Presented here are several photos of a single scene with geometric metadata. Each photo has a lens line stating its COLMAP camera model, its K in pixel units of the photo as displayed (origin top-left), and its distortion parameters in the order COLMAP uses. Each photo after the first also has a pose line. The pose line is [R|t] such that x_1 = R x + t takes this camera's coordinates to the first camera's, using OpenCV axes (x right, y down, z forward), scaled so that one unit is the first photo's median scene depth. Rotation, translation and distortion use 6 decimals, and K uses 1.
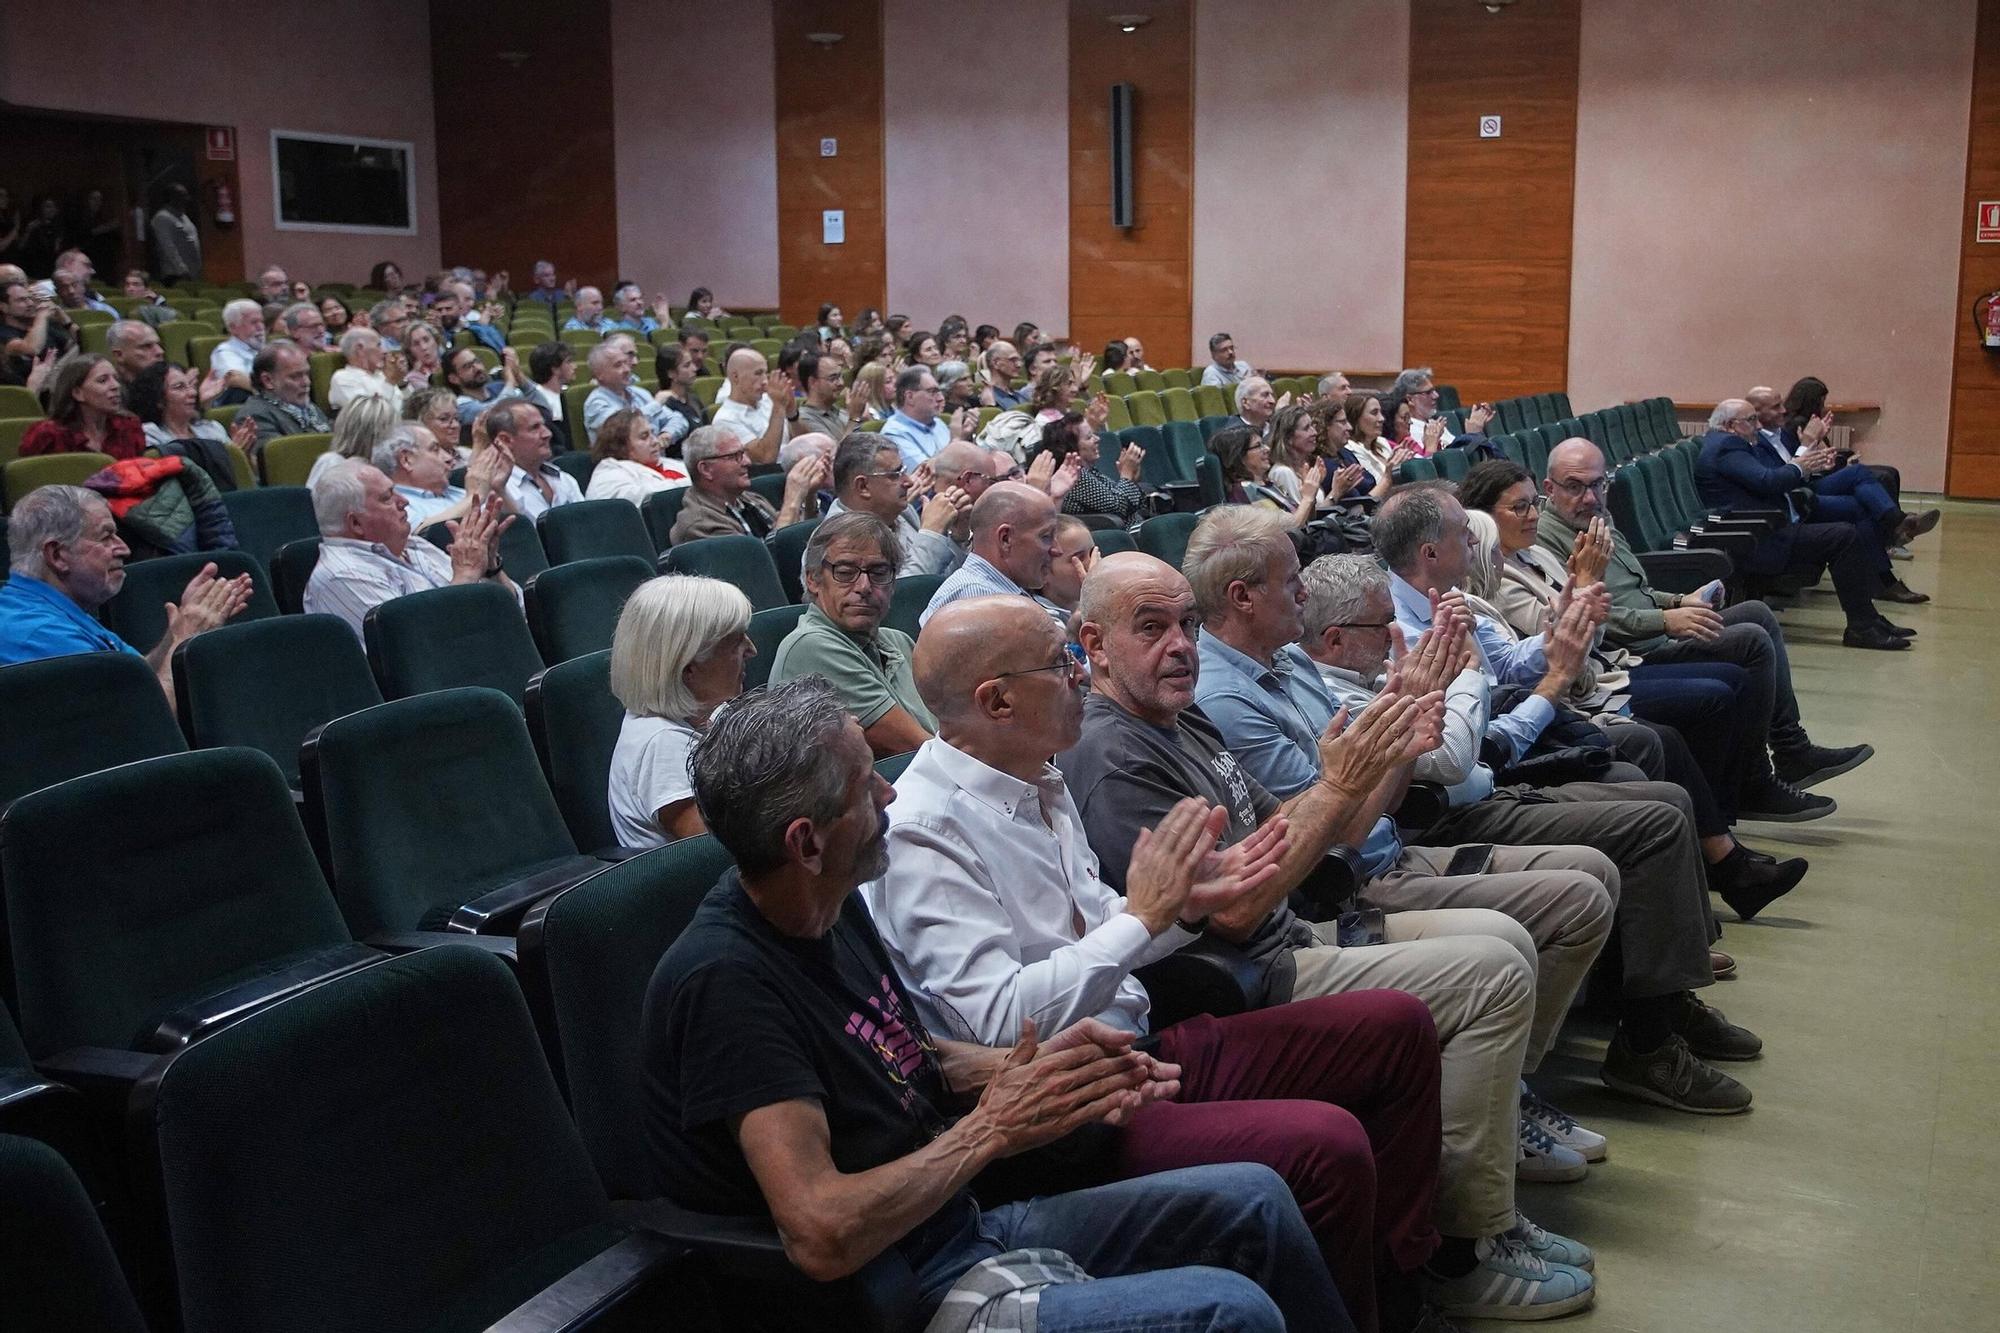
lens RADIAL K [[2129.0, 0, 1000.0], [0, 2129.0, 666.5], [0, 0, 1]] dist [-0.013719, 0.004761]
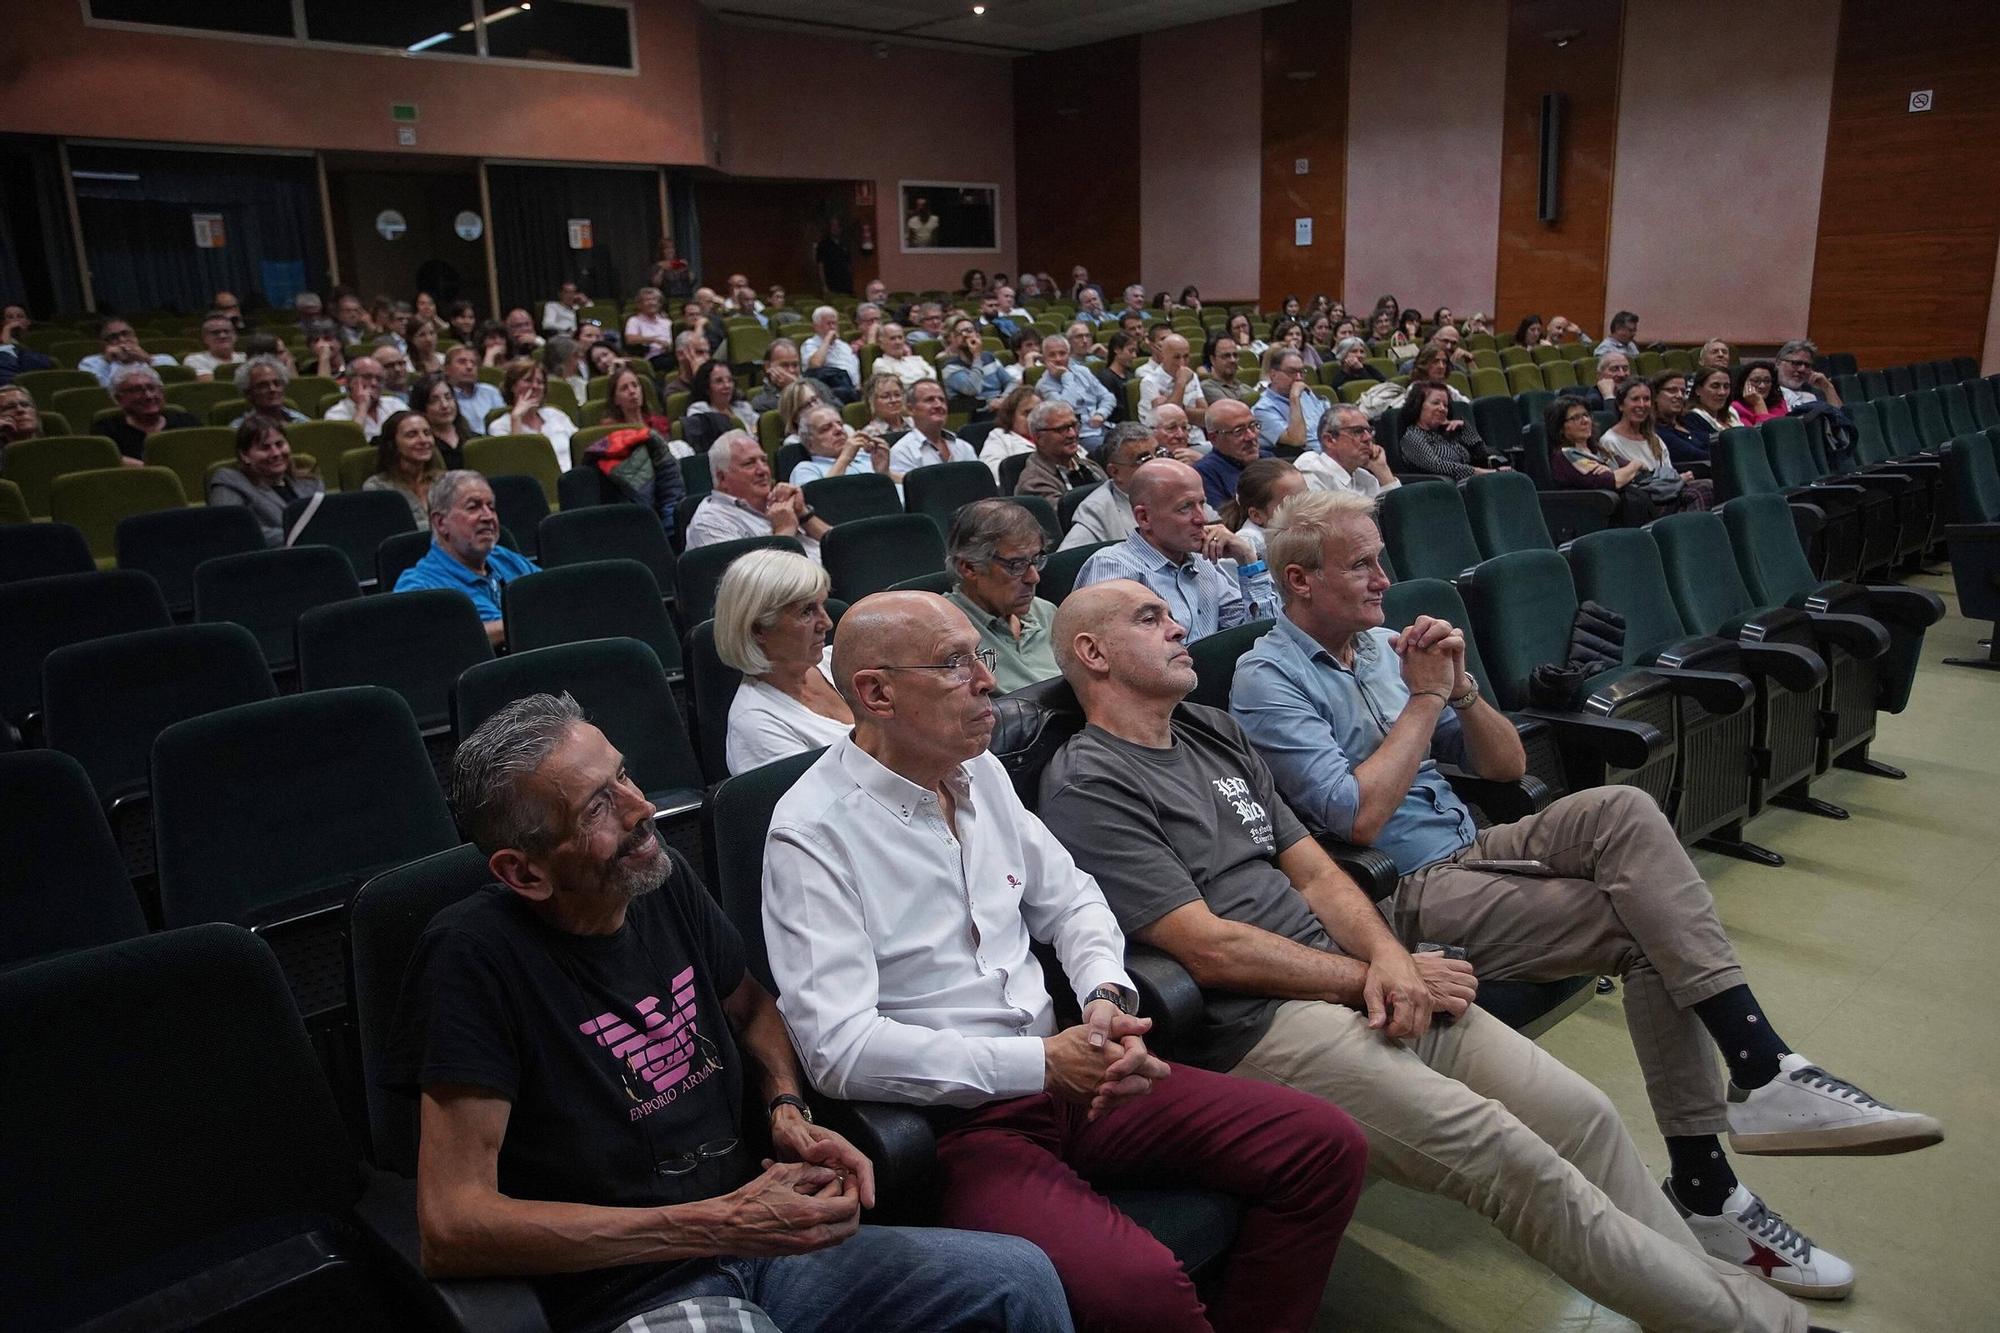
lens RADIAL K [[1461.0, 0, 967.0], [0, 1461.0, 693.2], [0, 0, 1]] dist [-0.058107, 0.069983]
pose [[0.917909, 0.070628, -0.390453, 0.095312], [-0.033583, 0.994328, 0.100914, -0.018561], [0.395366, -0.079517, 0.915075, 0.132297]]
